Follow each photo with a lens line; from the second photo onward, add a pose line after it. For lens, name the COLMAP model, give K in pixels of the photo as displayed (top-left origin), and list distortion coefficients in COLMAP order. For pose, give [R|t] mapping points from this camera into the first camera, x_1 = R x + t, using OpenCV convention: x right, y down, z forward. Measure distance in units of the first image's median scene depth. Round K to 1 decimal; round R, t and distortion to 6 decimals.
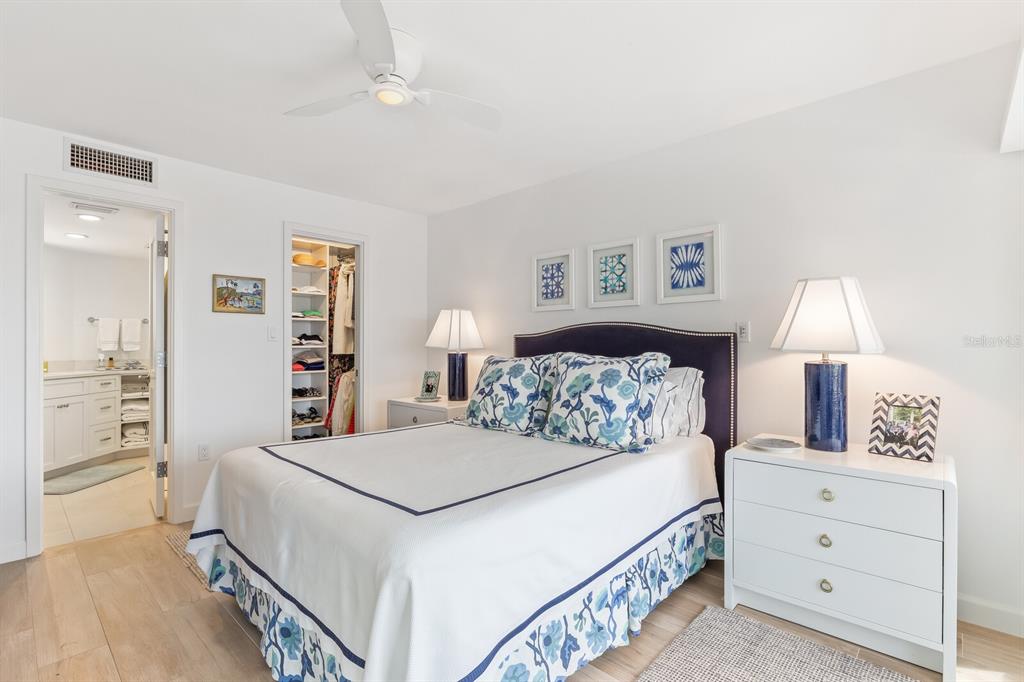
lens RADIAL K [[496.3, 0, 535.1], [0, 496.3, 342.8], [0, 0, 1]] dist [-0.006223, 0.001099]
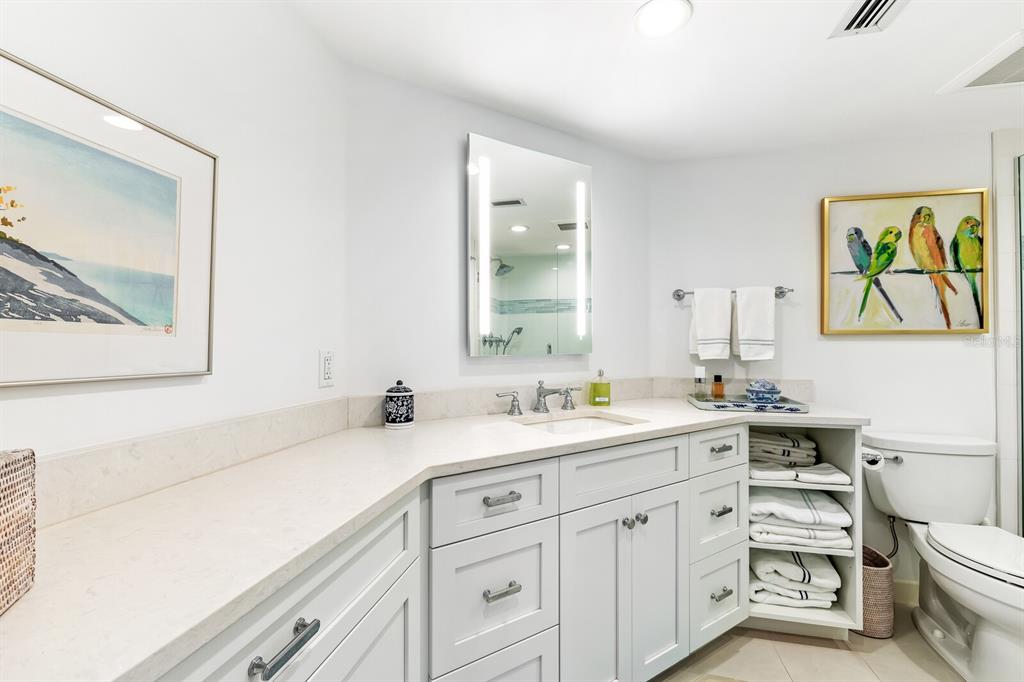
lens RADIAL K [[434.2, 0, 508.4], [0, 434.2, 339.1], [0, 0, 1]] dist [0.001087, 0.000326]
pose [[0.509439, -0.005663, -0.860488, -0.627095], [0.005452, 0.999980, -0.003353, -0.002380], [0.860489, -0.002983, 0.509460, 0.648348]]
